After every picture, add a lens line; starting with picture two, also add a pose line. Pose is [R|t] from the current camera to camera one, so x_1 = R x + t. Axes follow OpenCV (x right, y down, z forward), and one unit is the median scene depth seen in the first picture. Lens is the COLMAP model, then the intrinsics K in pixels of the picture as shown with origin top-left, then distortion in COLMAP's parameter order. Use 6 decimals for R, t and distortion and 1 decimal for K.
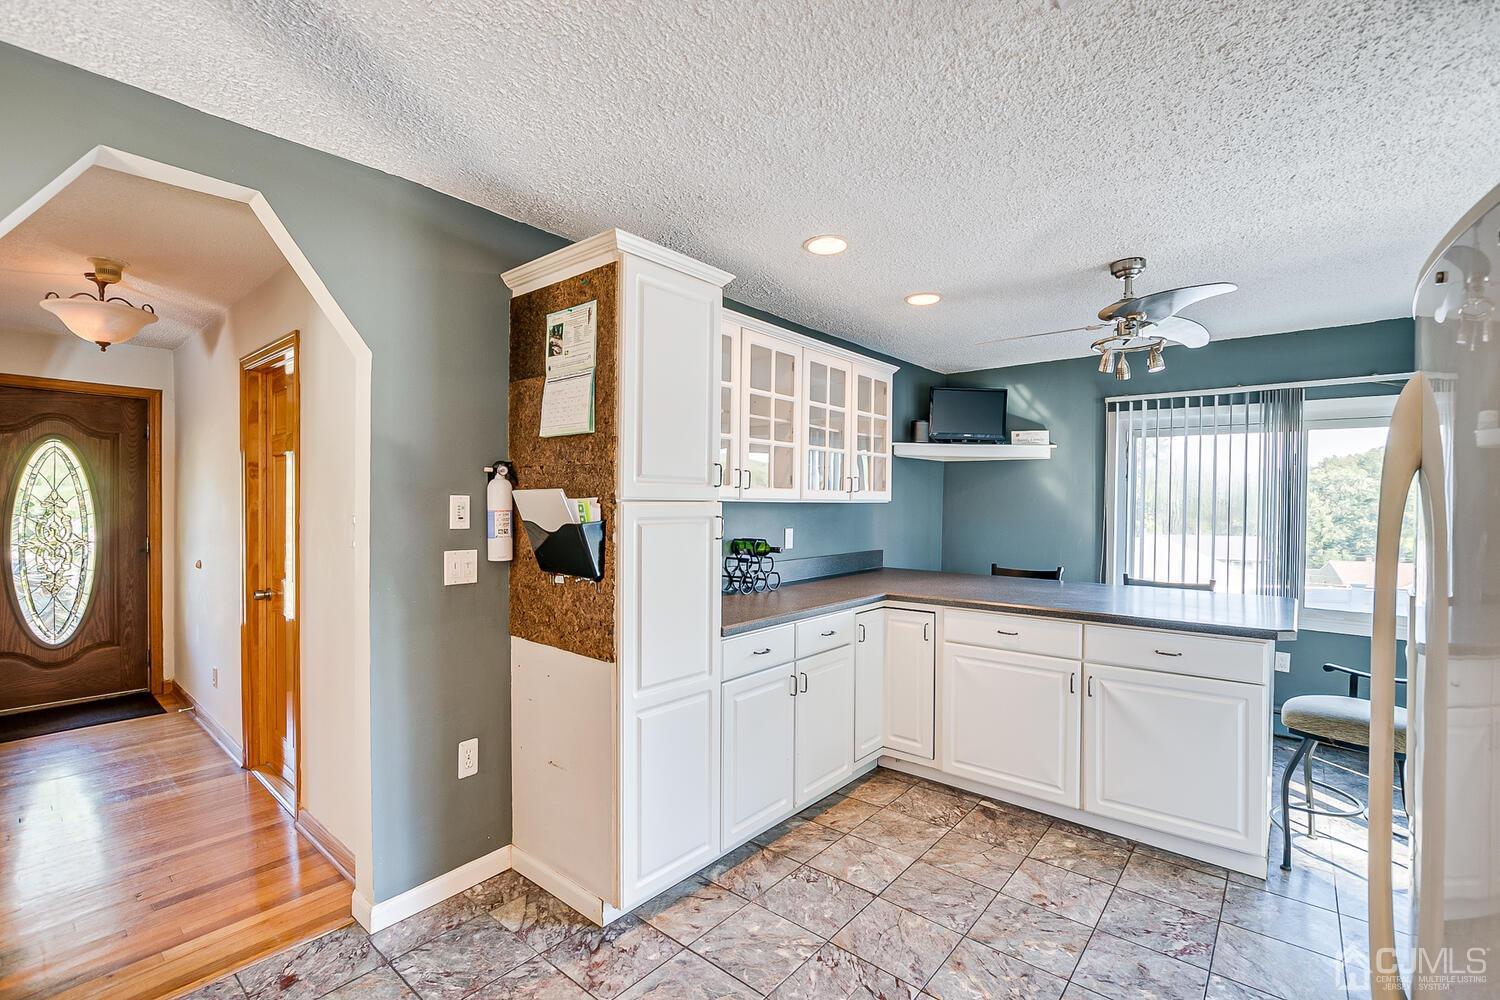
lens RADIAL K [[656.8, 0, 749.6], [0, 656.8, 507.8], [0, 0, 1]] dist [-0.026332, 0.003458]
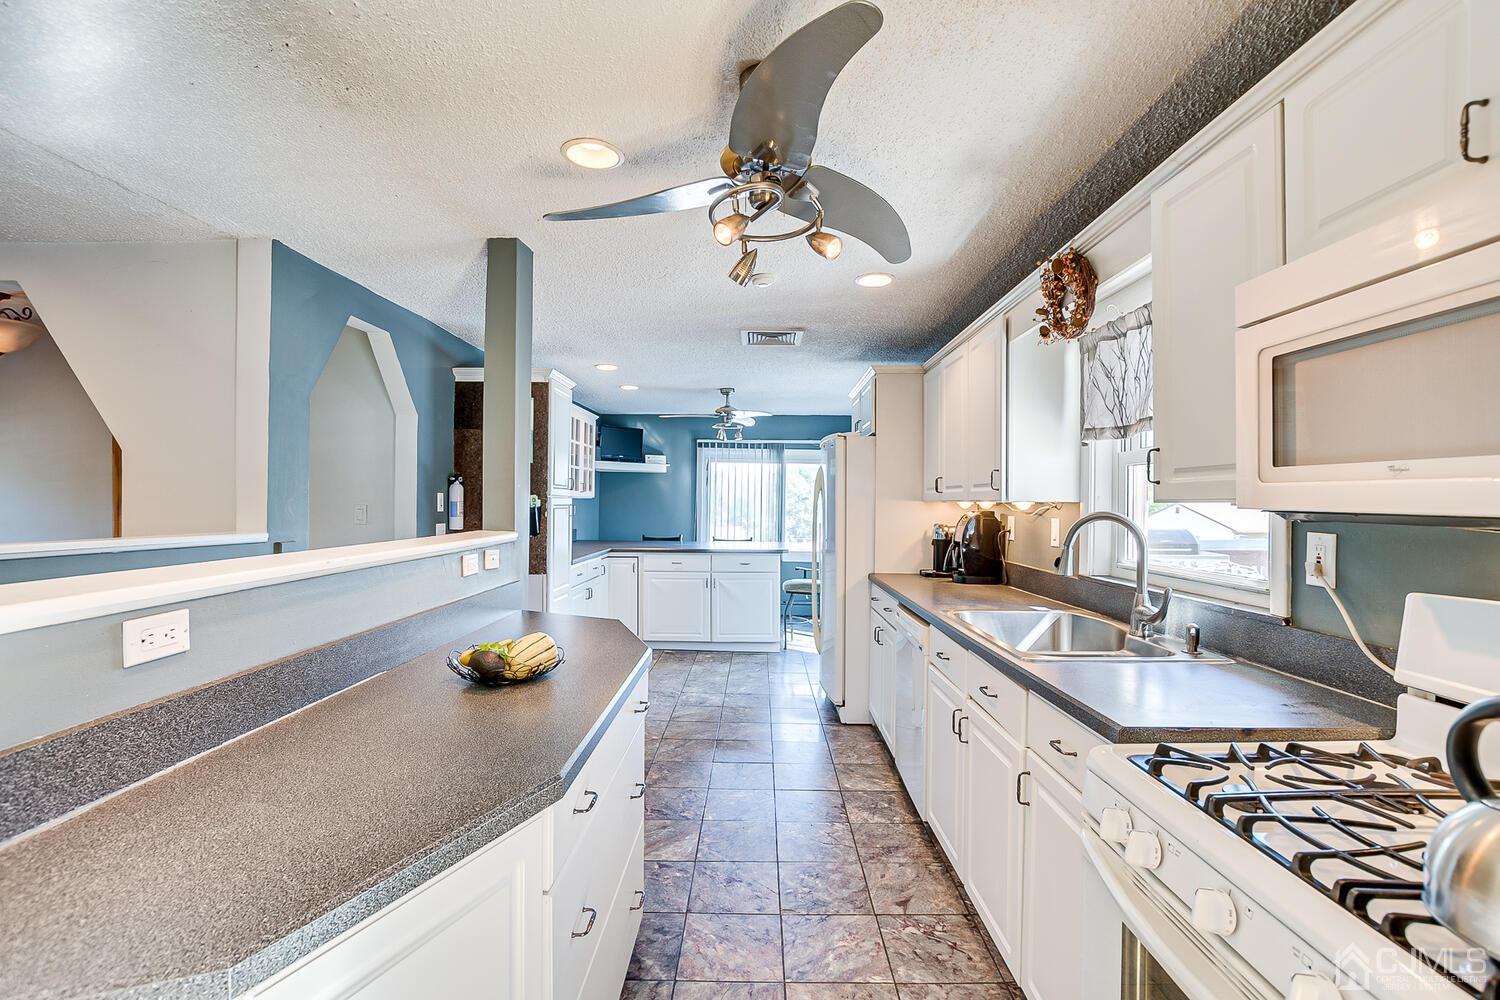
lens RADIAL K [[656.8, 0, 750.6], [0, 656.8, 506.6], [0, 0, 1]] dist [-0.026332, 0.003458]
pose [[0.774549, -0.003103, 0.632506, -0.544181], [0.000810, 0.999992, 0.003913, 0.007477], [-0.632514, -0.002518, 0.774545, -0.547633]]
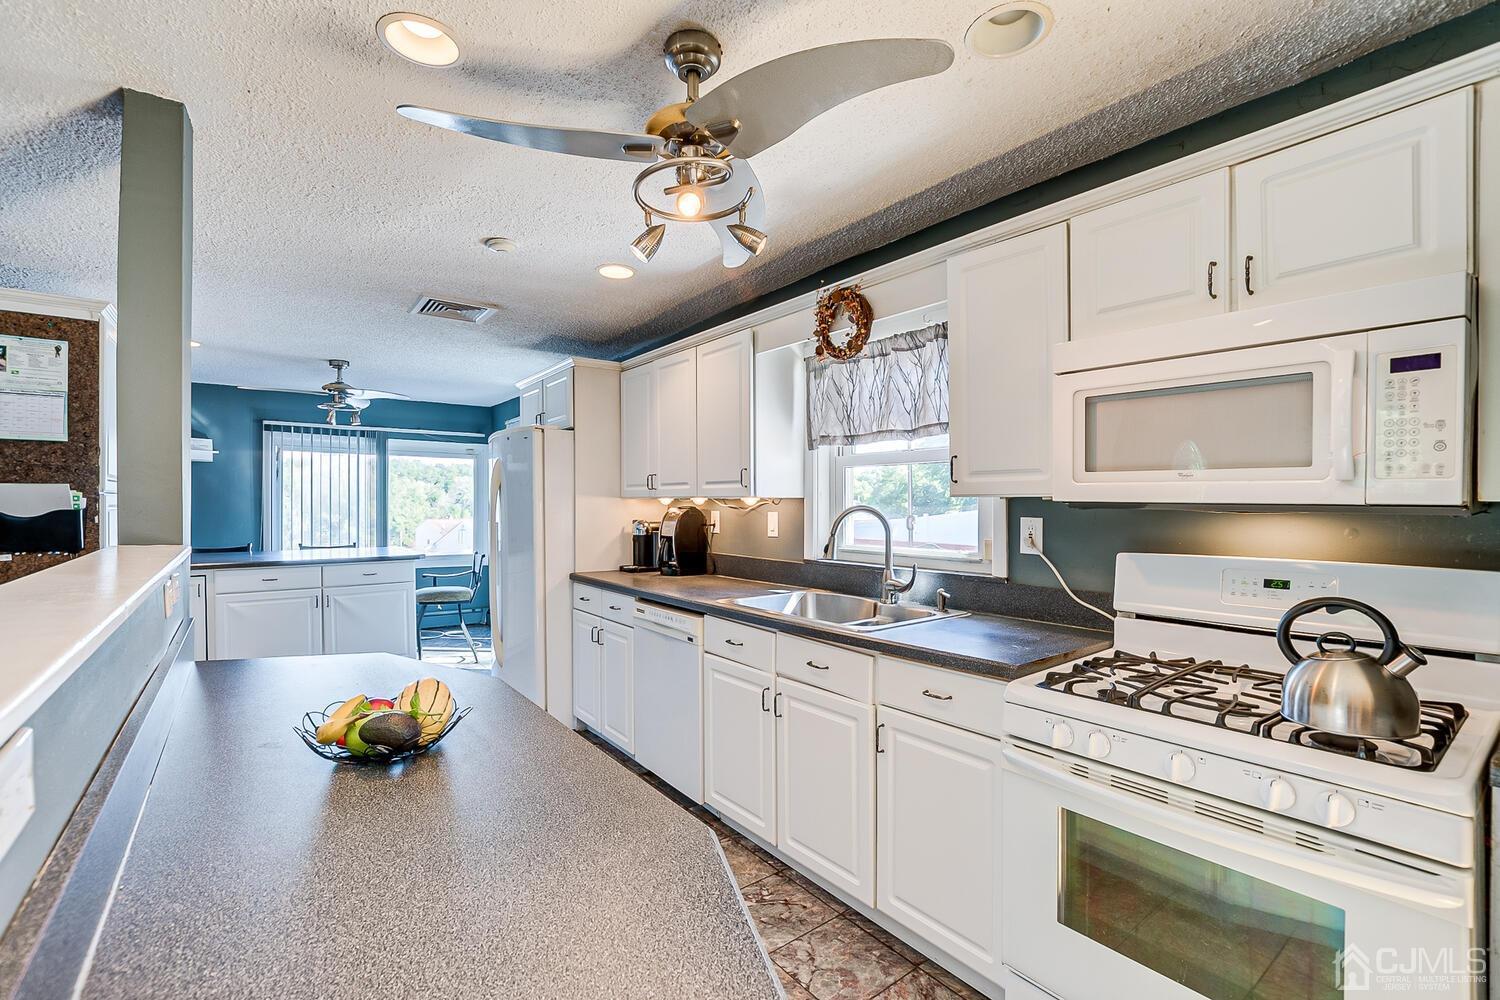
lens RADIAL K [[656.8, 0, 743.6], [0, 656.8, 506.3], [0, 0, 1]] dist [-0.026332, 0.003458]
pose [[0.225093, -0.011359, 0.974271, -0.652371], [0.007718, 0.999921, 0.009875, 0.007809], [-0.974307, 0.005297, 0.225163, -0.343341]]
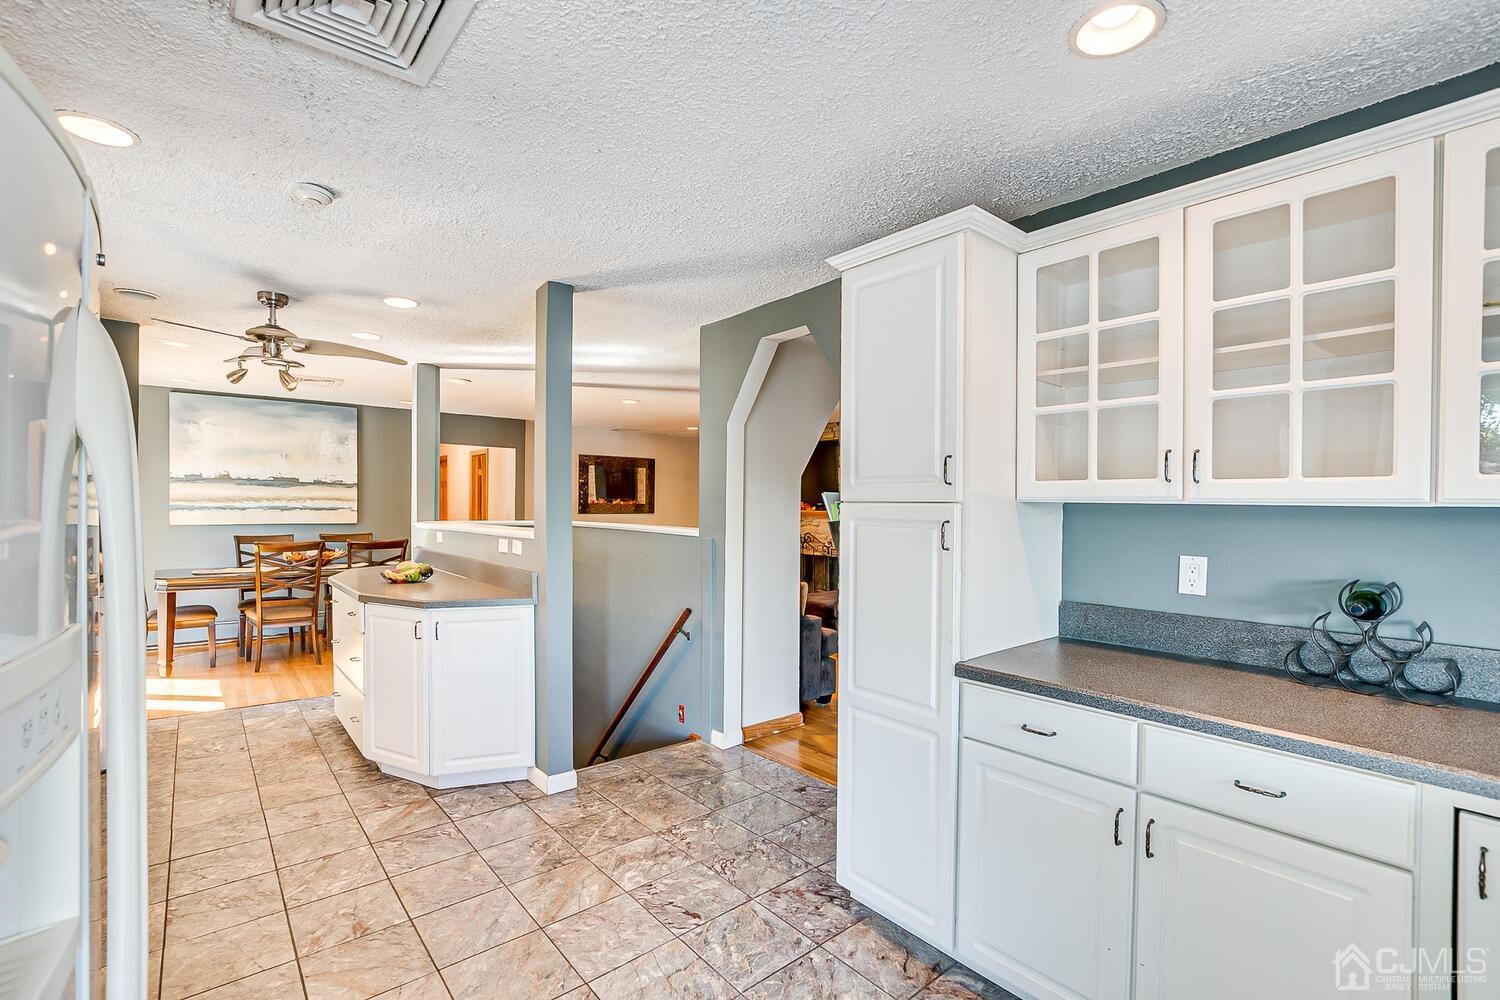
lens RADIAL K [[656.8, 0, 748.0], [0, 656.8, 509.6], [0, 0, 1]] dist [-0.026332, 0.003458]
pose [[-0.175262, -0.003664, -0.984515, 0.635456], [-0.019475, 0.999810, -0.000254, 0.003408], [0.984329, 0.019129, -0.175301, 0.733856]]
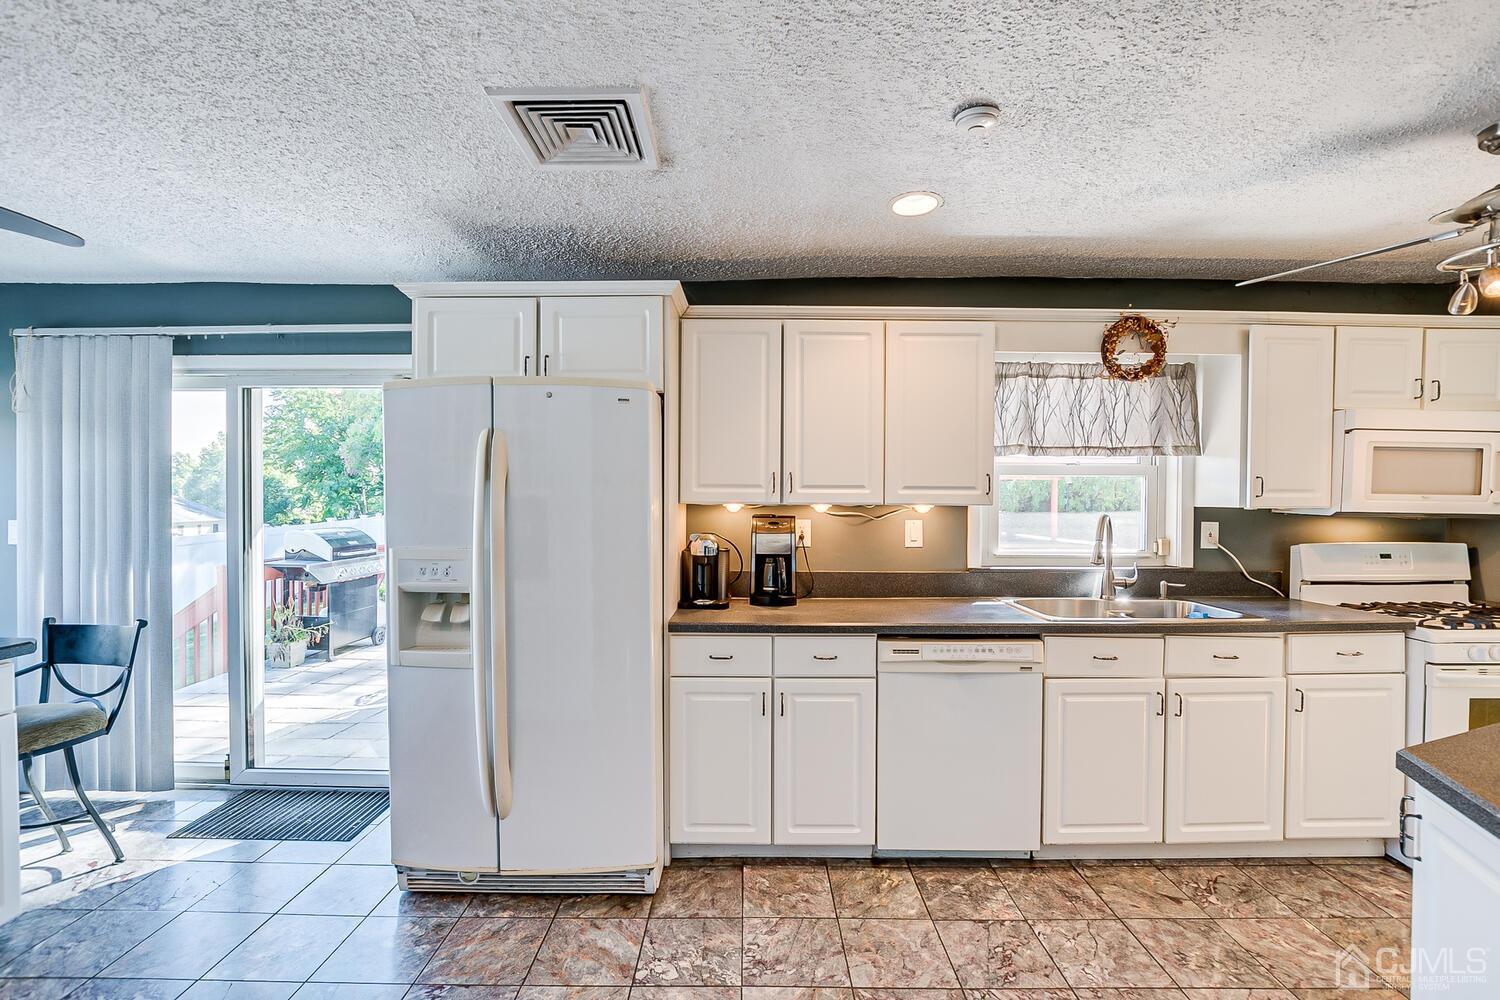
lens RADIAL K [[656.8, 0, 744.6], [0, 656.8, 508.4], [0, 0, 1]] dist [-0.026332, 0.003458]
pose [[-0.636179, -0.014265, 0.771409, -0.274125], [-0.001603, 0.999851, 0.017167, -0.003430], [-0.771540, 0.009684, -0.636108, 0.483805]]
